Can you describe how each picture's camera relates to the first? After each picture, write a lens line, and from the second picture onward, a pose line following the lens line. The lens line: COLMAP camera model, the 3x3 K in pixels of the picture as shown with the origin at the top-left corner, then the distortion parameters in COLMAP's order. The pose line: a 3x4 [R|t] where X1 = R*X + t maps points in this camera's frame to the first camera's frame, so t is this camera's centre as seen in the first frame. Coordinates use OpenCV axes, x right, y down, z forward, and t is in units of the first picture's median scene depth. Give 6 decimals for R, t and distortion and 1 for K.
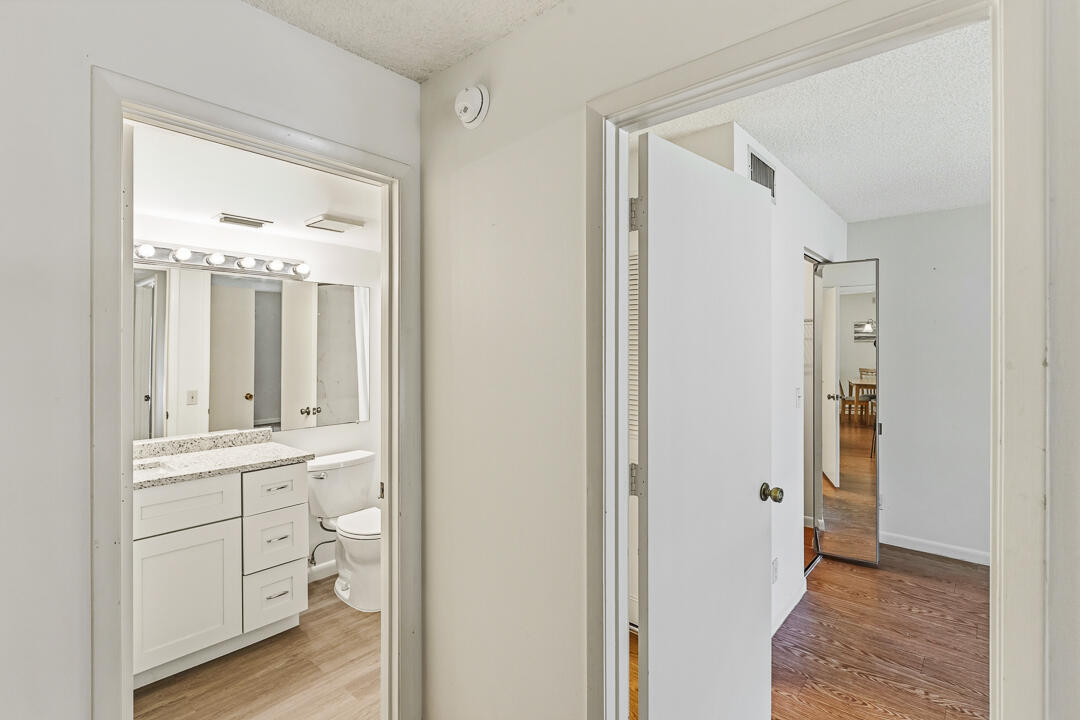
lens RADIAL K [[513.3, 0, 539.6], [0, 513.3, 336.7], [0, 0, 1]] dist [-0.002990, -0.000450]
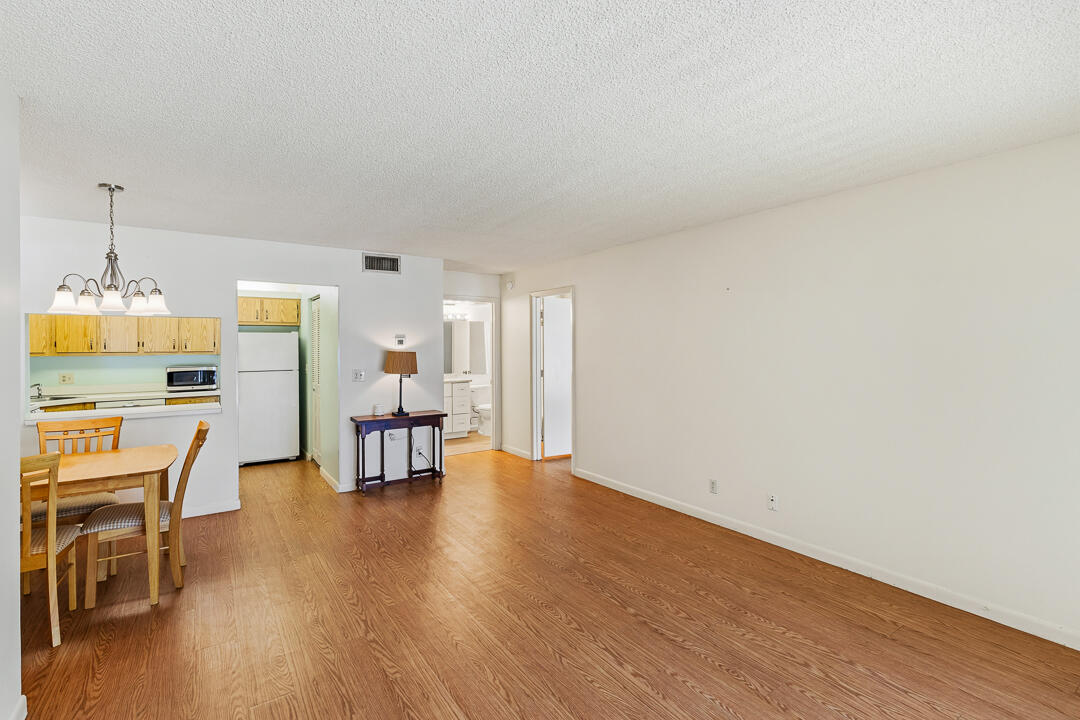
lens RADIAL K [[490.0, 0, 539.0], [0, 490.0, 344.0], [0, 0, 1]] dist [0.006142, 0.000229]
pose [[0.972337, -0.002835, -0.233566, 0.630281], [0.005906, 0.999905, 0.012449, -0.021584], [0.233508, -0.013484, 0.972261, -1.737248]]
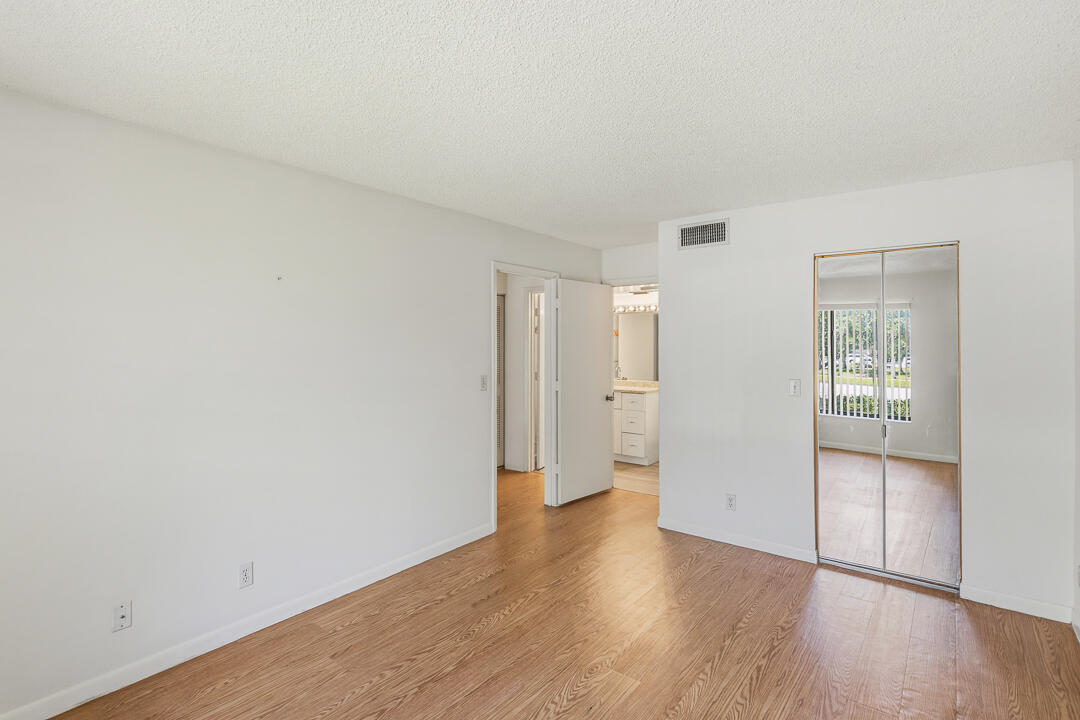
lens RADIAL K [[522.1, 0, 563.0], [0, 522.1, 340.4], [0, 0, 1]] dist [0.001701, 0.000496]
pose [[0.101427, -0.005385, -0.994828, 1.831193], [0.016751, 0.999853, -0.003704, 0.002555], [0.994702, -0.016289, 0.101502, 0.391532]]
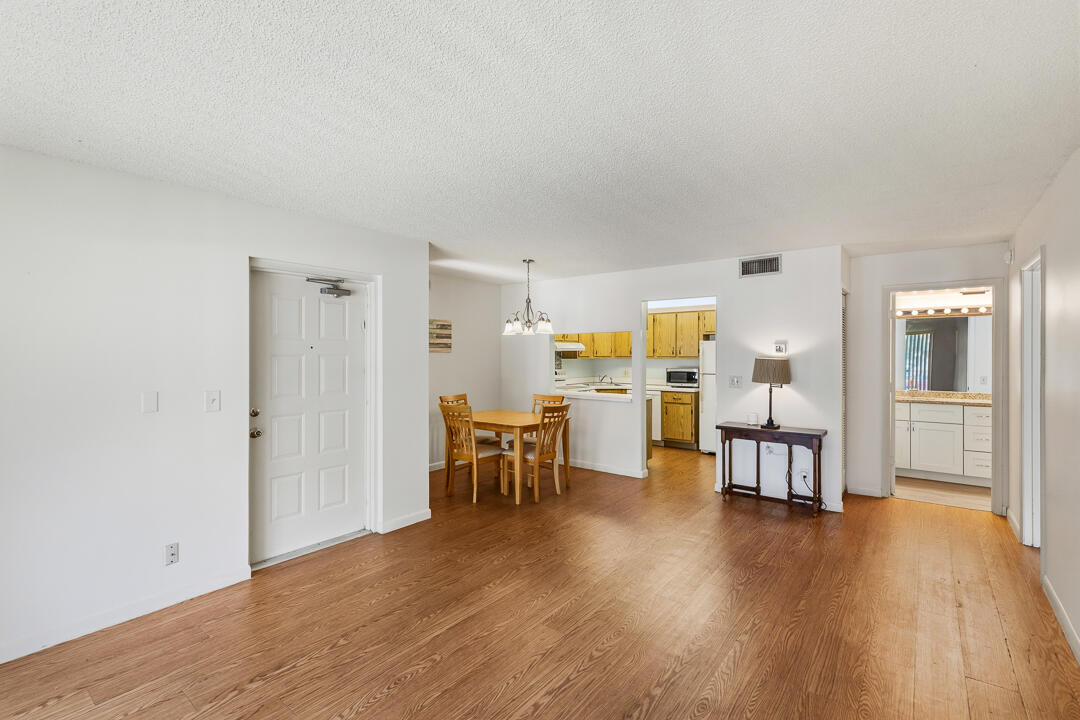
lens RADIAL K [[488.2, 0, 539.0], [0, 488.2, 355.9], [0, 0, 1]] dist [0.003731, 0.000127]
pose [[0.066064, 0.008249, -0.997781, 1.349028], [0.017219, 0.999807, 0.009406, -0.013097], [0.997667, -0.017802, 0.065909, -0.952004]]
